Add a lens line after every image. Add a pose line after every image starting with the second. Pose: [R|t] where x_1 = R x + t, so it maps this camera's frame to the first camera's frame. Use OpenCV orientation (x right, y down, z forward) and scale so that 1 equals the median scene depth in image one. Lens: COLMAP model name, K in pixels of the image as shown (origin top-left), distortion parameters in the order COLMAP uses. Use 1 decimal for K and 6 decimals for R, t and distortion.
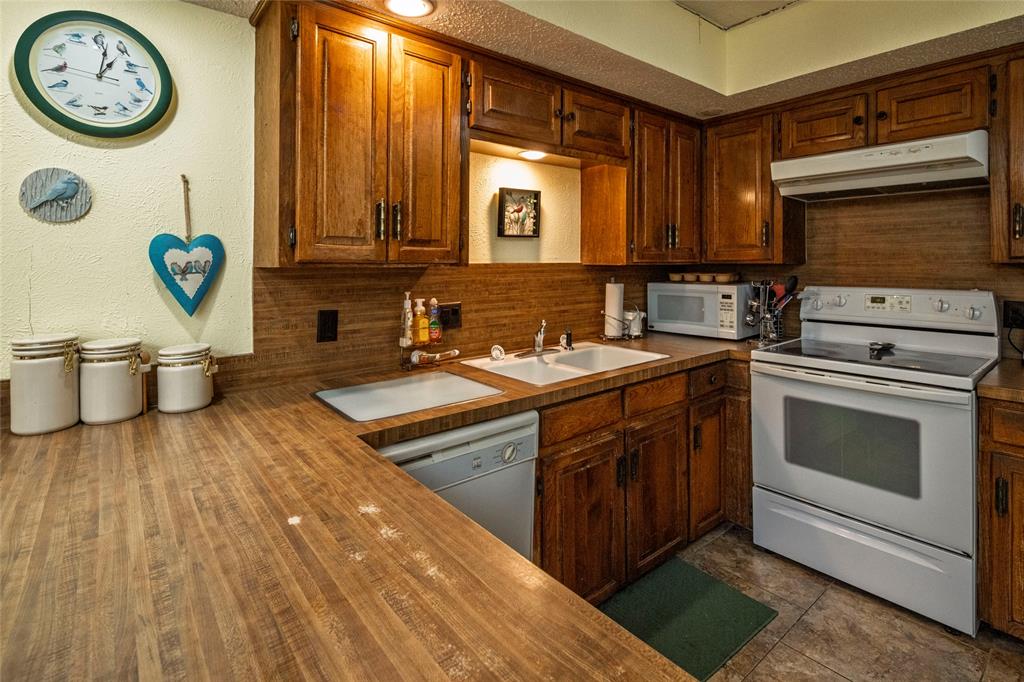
lens RADIAL K [[496.0, 0, 516.2], [0, 496.0, 265.1], [0, 0, 1]] dist [0.002500, -0.002162]
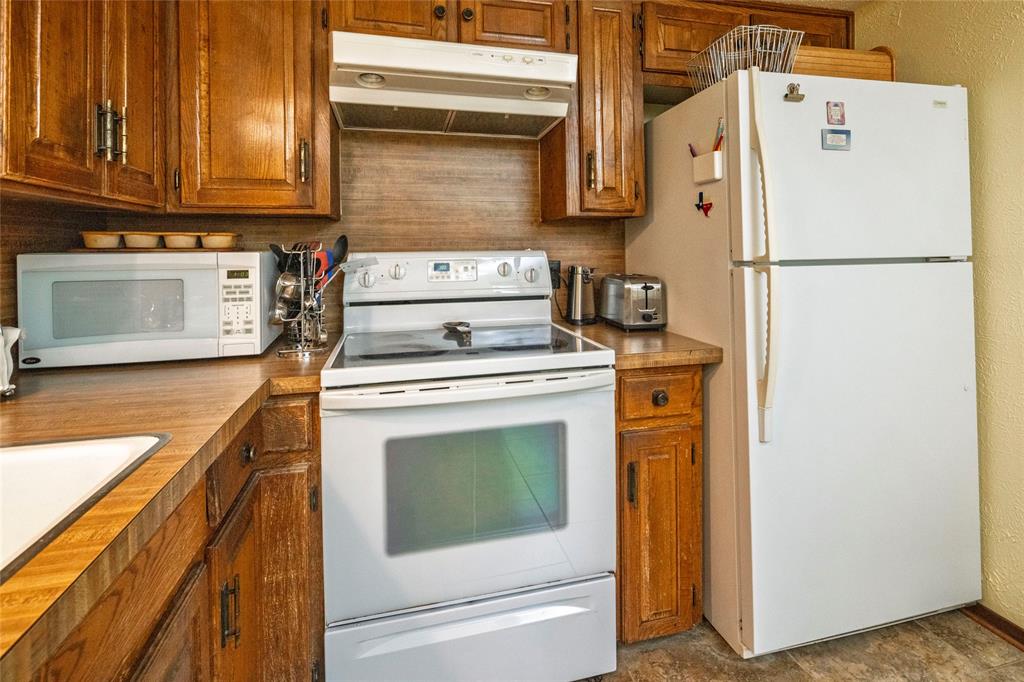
lens RADIAL K [[496.0, 0, 519.5], [0, 496.0, 250.2], [0, 0, 1]] dist [0.002500, -0.002162]
pose [[0.426692, -0.001391, 0.904396, 0.097455], [0.013075, 0.999904, -0.004631, 0.052789], [-0.904303, 0.013801, 0.426669, 0.603660]]
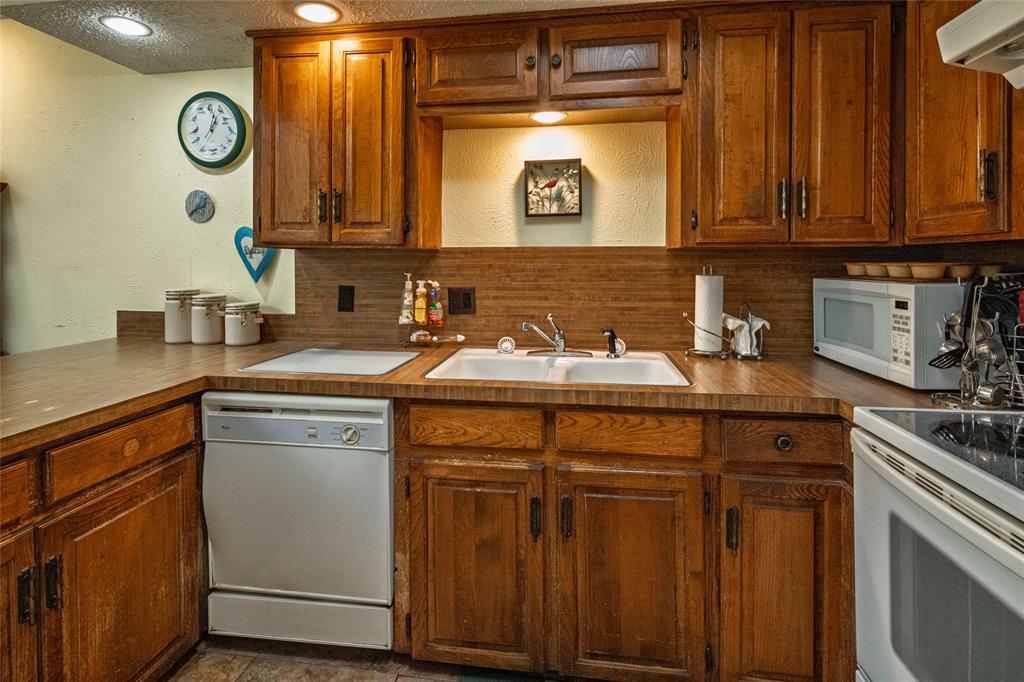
lens RADIAL K [[496.0, 0, 512.4], [0, 496.0, 265.0], [0, 0, 1]] dist [0.002500, -0.002162]
pose [[0.673085, 0.009665, -0.739502, 0.628383], [-0.007411, 0.999953, 0.006324, 0.024348], [0.739528, 0.001224, 0.673125, 0.394480]]
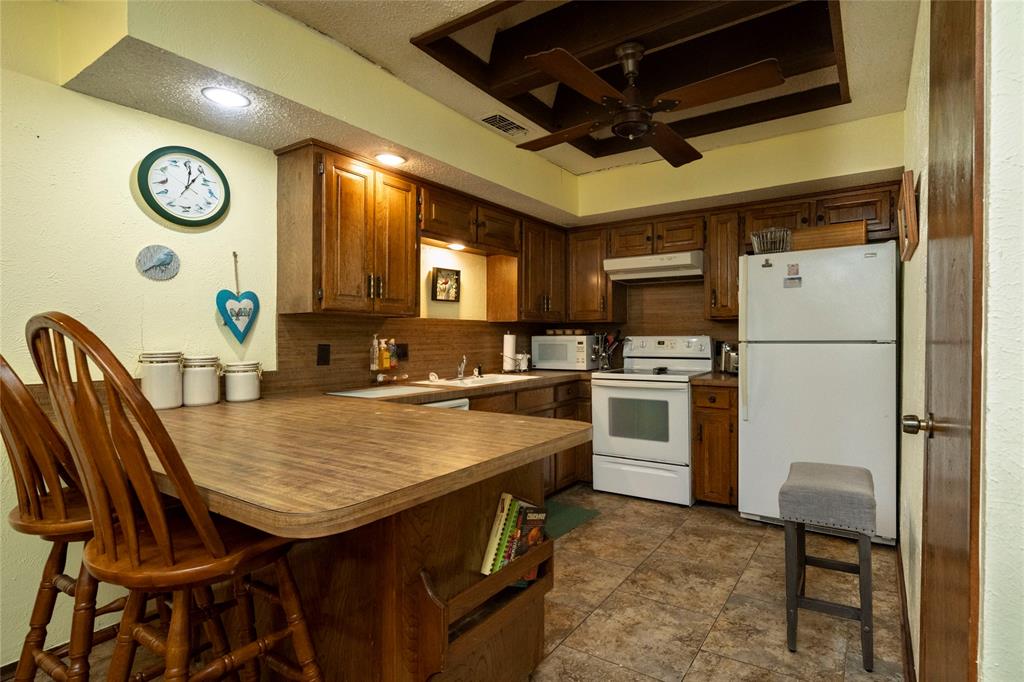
lens RADIAL K [[496.0, 0, 581.0], [0, 496.0, 342.9], [0, 0, 1]] dist [0.002500, -0.002162]
pose [[0.939864, -0.003851, 0.341528, -0.128503], [0.002407, 0.999986, 0.004650, 0.065448], [-0.341541, -0.003548, 0.939860, -0.555730]]
